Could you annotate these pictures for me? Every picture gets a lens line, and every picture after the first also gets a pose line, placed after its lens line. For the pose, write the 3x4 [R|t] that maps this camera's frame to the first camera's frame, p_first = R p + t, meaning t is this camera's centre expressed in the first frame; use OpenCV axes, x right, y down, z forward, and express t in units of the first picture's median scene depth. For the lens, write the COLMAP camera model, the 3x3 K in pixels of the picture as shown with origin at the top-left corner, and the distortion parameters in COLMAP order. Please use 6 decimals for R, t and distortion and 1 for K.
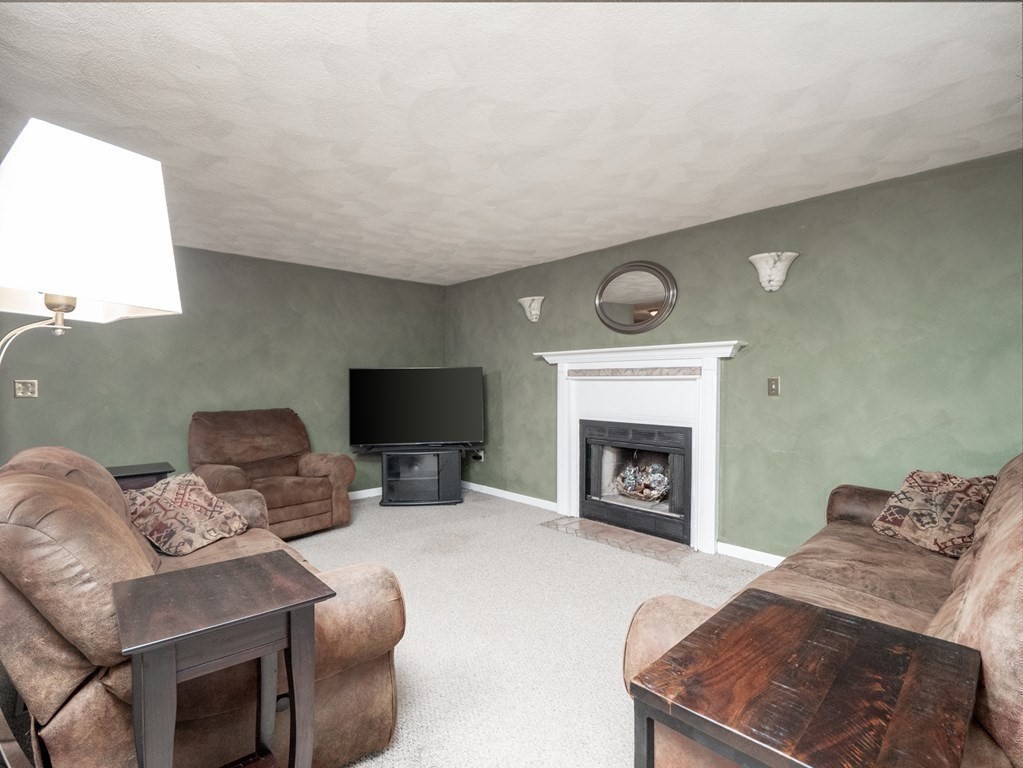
lens RADIAL K [[500.8, 0, 511.5], [0, 500.8, 384.0], [0, 0, 1]] dist [-0.017363, -0.000575]
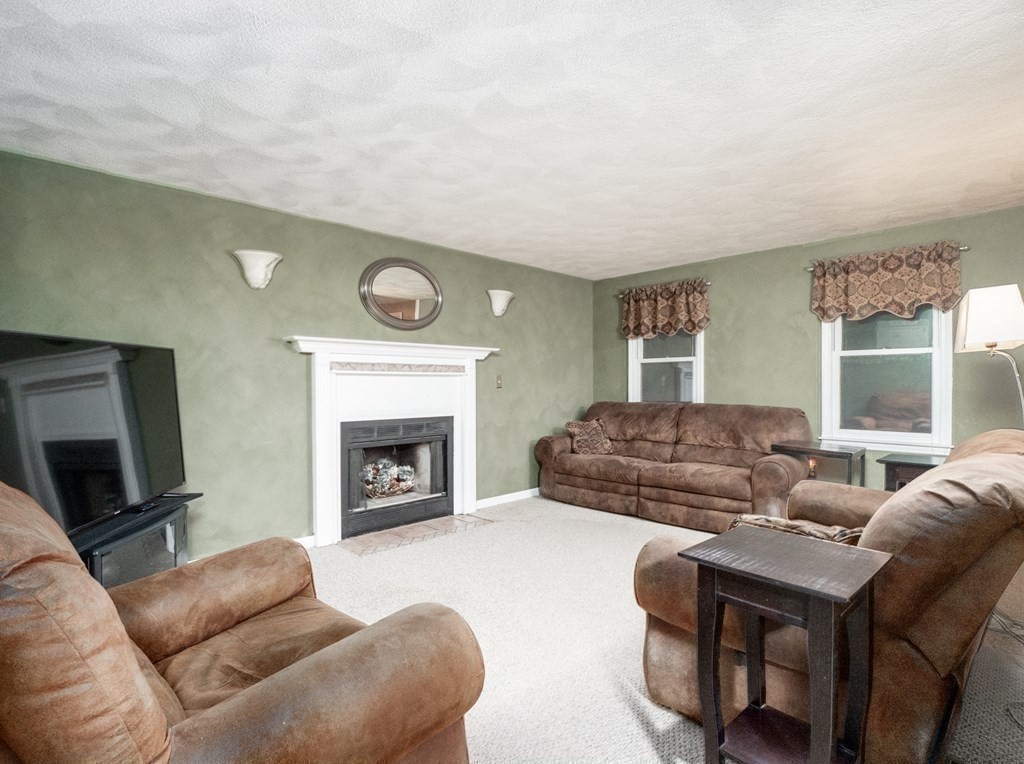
lens RADIAL K [[521.8, 0, 512.0], [0, 521.8, 382.0], [0, 0, 1]] dist [-0.000270, 0.000111]
pose [[-0.042240, 0.004356, 0.999098, -0.809542], [0.008139, 0.999959, -0.004016, 0.010638], [-0.999074, 0.007962, -0.042274, 0.817759]]
